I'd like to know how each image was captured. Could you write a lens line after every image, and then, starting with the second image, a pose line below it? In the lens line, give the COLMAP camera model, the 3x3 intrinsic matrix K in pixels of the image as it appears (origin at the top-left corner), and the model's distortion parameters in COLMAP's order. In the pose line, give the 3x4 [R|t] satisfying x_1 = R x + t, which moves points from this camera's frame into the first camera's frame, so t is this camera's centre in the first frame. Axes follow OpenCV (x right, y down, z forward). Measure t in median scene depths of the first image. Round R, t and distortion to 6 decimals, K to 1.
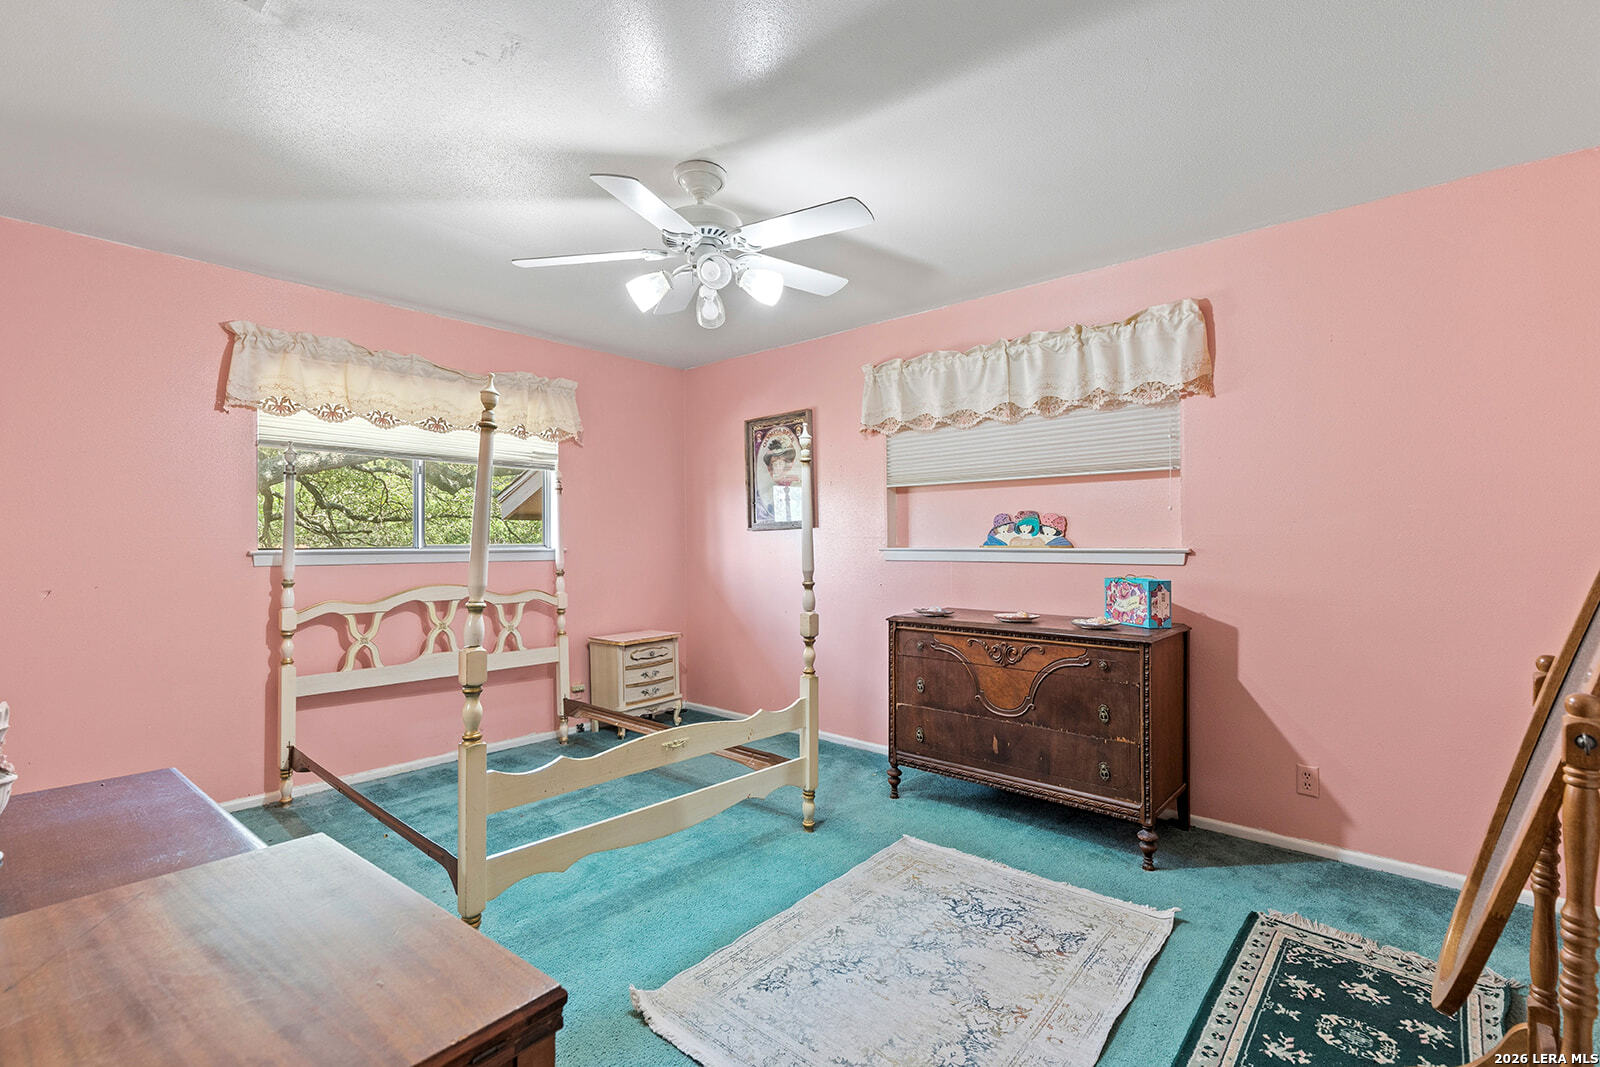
lens RADIAL K [[737.2, 0, 808.4], [0, 737.2, 538.8], [0, 0, 1]] dist [-0.001875, -0.000459]
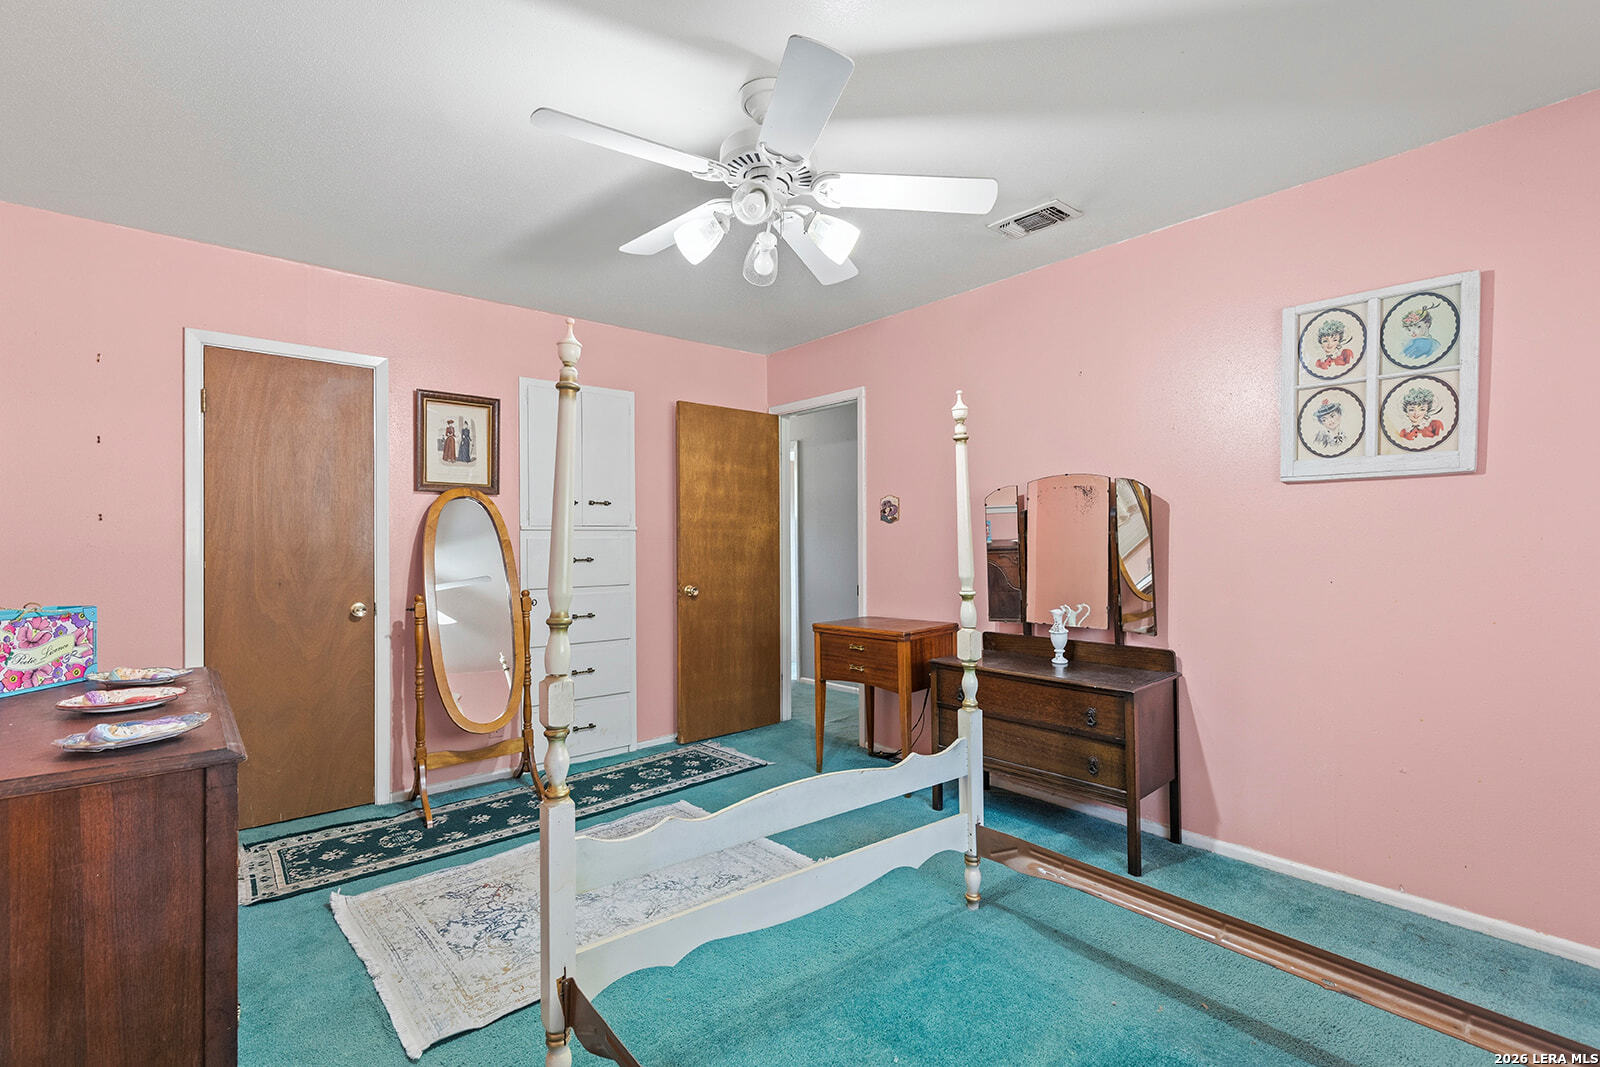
lens RADIAL K [[737.2, 0, 797.6], [0, 737.2, 538.9], [0, 0, 1]] dist [-0.001875, -0.000459]
pose [[-0.988070, 0.005875, 0.153896, -0.353228], [0.004280, 0.999934, -0.010692, 0.009550], [-0.153949, -0.009906, -0.988029, 2.135015]]
